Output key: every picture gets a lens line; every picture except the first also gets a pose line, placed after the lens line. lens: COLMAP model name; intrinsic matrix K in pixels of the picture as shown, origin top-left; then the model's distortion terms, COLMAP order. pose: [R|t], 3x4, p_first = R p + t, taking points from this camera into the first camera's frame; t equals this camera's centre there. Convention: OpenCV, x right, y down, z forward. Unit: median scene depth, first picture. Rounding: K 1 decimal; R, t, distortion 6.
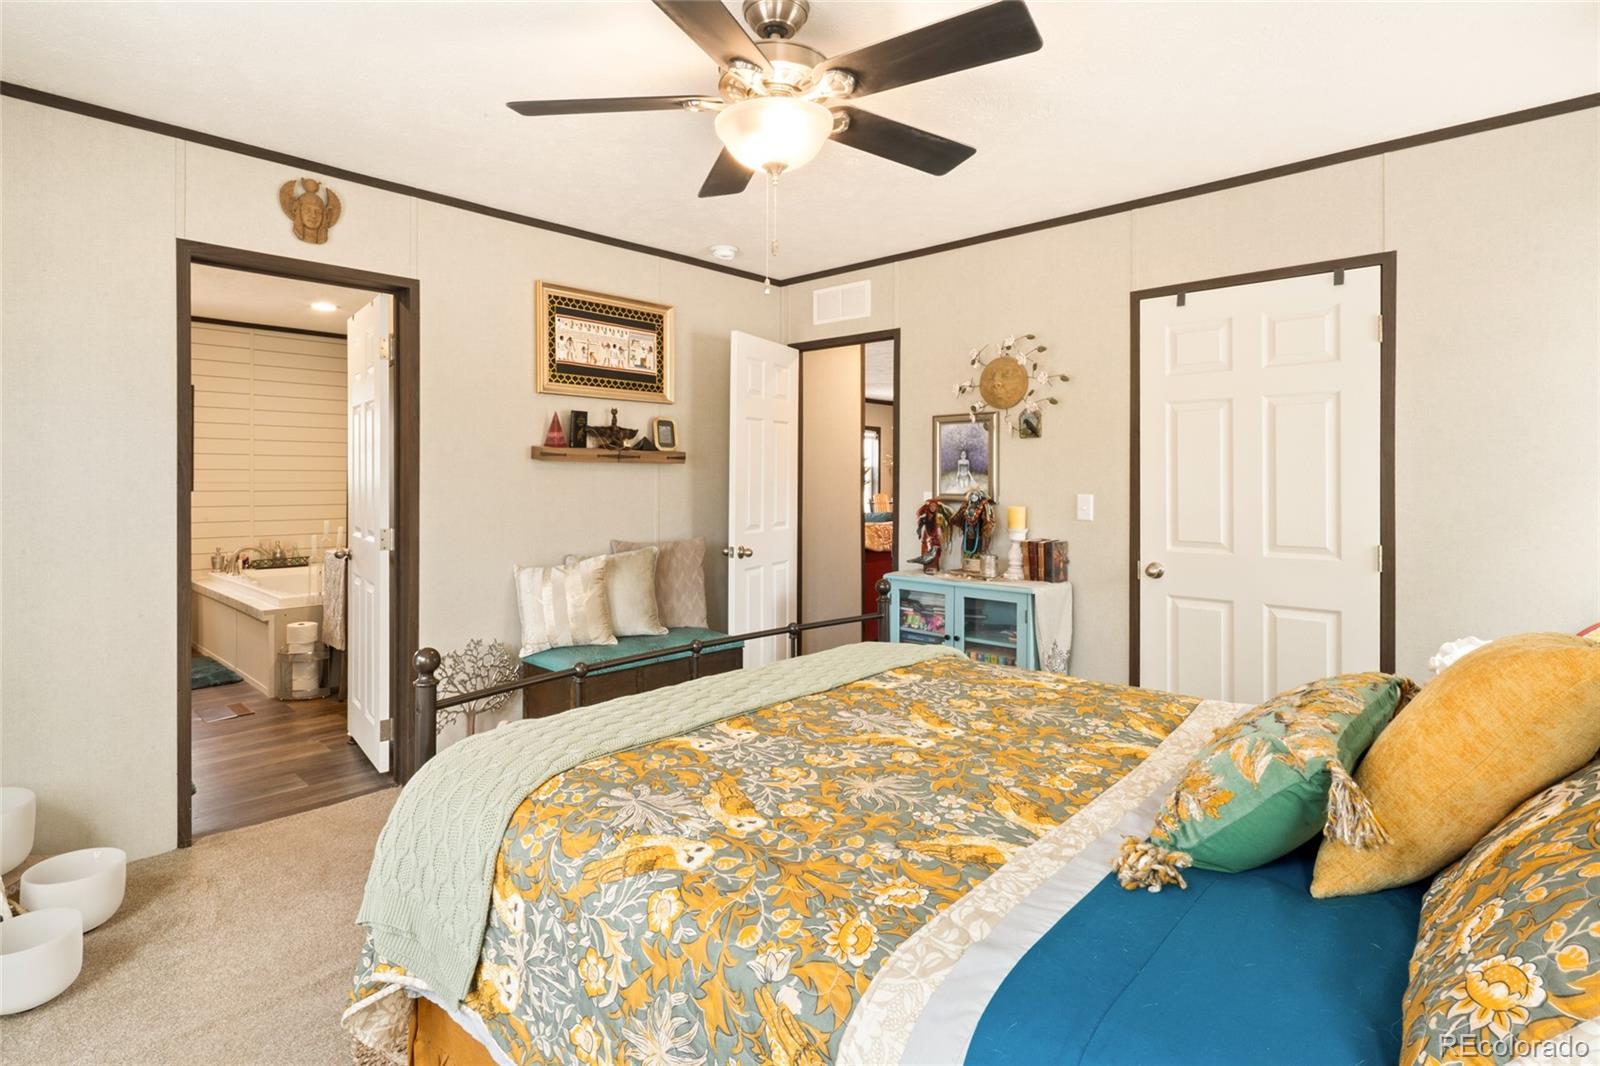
lens RADIAL K [[795.3, 0, 801.9], [0, 795.3, 460.7], [0, 0, 1]] dist [0.000078, -0.000901]
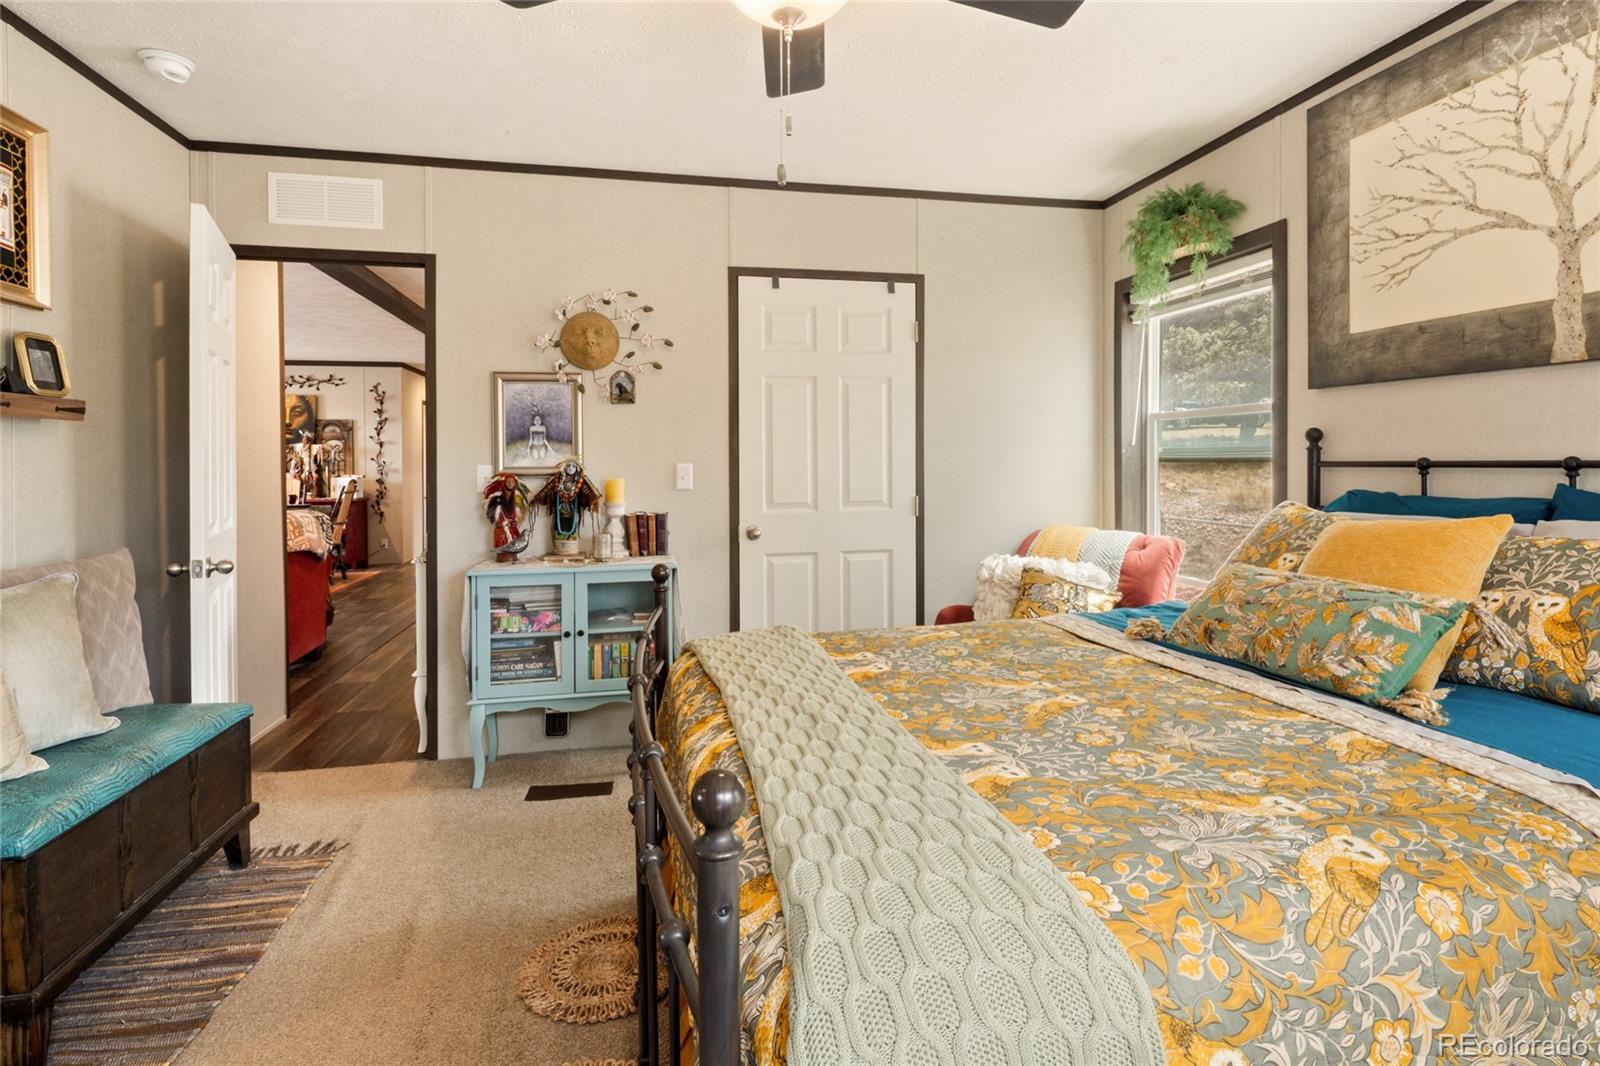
lens RADIAL K [[795.3, 0, 801.9], [0, 795.3, 460.7], [0, 0, 1]] dist [0.000078, -0.000901]
pose [[0.575468, -0.009401, 0.817770, -0.425813], [-0.008132, 0.999819, 0.017216, 0.024248], [-0.817784, -0.016557, 0.575288, 0.363179]]
